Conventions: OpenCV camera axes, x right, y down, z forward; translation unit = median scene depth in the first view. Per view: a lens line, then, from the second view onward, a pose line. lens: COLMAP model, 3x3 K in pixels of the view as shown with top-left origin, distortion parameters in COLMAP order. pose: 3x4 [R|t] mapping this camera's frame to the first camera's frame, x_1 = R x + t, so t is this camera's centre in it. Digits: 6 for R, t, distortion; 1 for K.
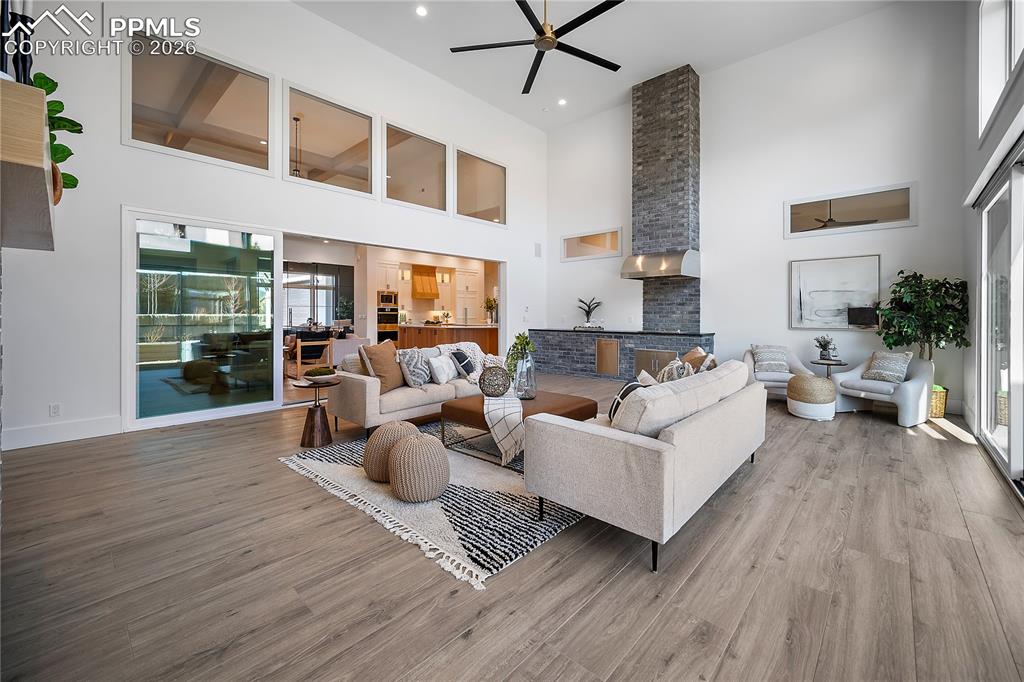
lens RADIAL K [[411.5, 0, 520.1], [0, 411.5, 312.8], [0, 0, 1]] dist [-0.000390, -0.000021]
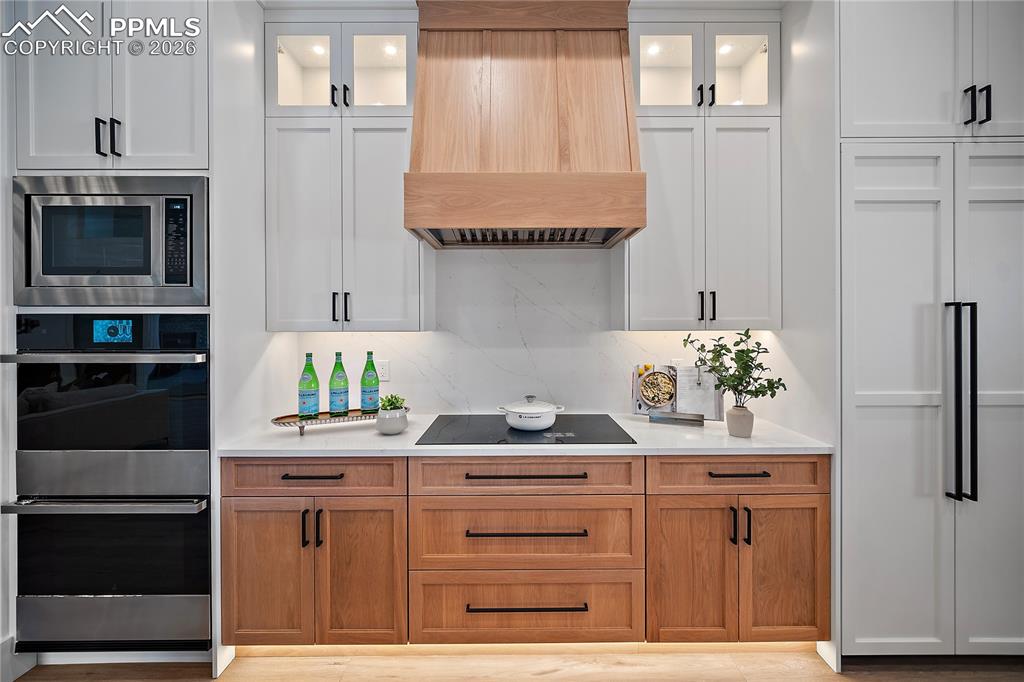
lens RADIAL K [[413.2, 0, 515.2], [0, 413.2, 326.7], [0, 0, 1]] dist [-0.000278, -0.000215]
pose [[0.674149, 0.000805, -0.738595, -0.143015], [0.006131, 0.999959, 0.006686, -0.008016], [0.738570, -0.009035, 0.674116, 0.931524]]
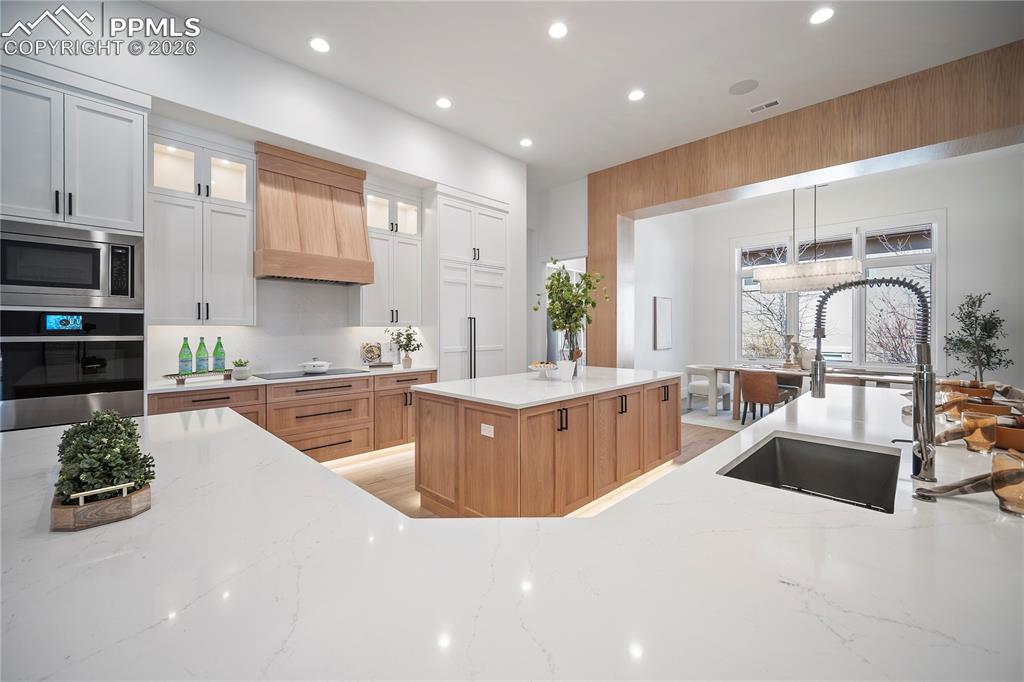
lens RADIAL K [[413.2, 0, 515.2], [0, 413.2, 326.7], [0, 0, 1]] dist [-0.000278, -0.000215]
pose [[0.999176, -0.001572, -0.040557, -0.094689], [0.001383, 0.999988, -0.004683, -0.003747], [0.040564, 0.004623, 0.999166, 0.755523]]
